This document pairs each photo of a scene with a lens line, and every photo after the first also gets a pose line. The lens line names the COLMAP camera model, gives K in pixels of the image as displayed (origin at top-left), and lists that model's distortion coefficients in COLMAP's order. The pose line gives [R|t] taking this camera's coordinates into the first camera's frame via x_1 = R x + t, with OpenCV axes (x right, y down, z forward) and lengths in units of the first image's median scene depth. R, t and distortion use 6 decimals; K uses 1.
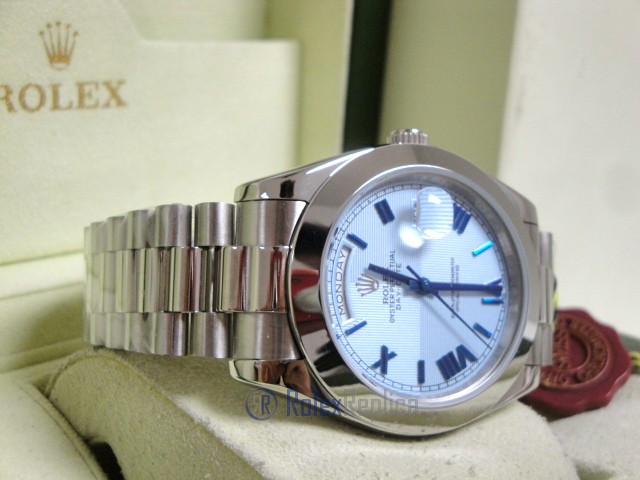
lens RADIAL K [[1014.1, 0, 334.0], [0, 1014.1, 238.8], [0, 0, 1]] dist [0.028585, 0.181651]
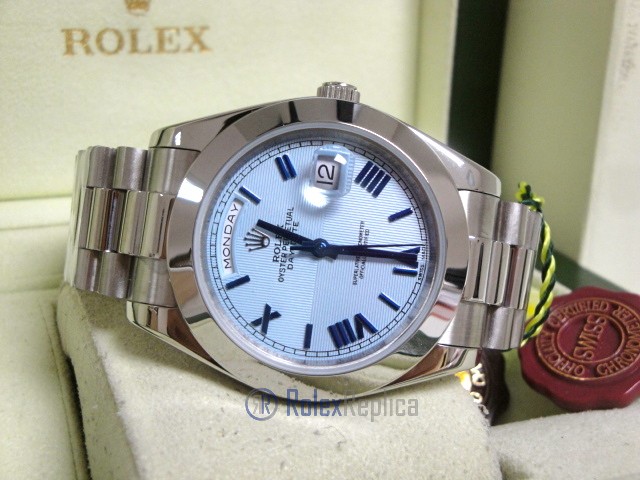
lens RADIAL K [[1003.9, 0, 320.0], [0, 1003.9, 240.0], [0, 0, 1]] dist [0.047812, 0.152202]
pose [[0.921100, 0.093149, -0.378018, 0.442153], [-0.072320, 0.994995, 0.068962, -0.025664], [0.382549, -0.036183, 0.923226, 0.125632]]
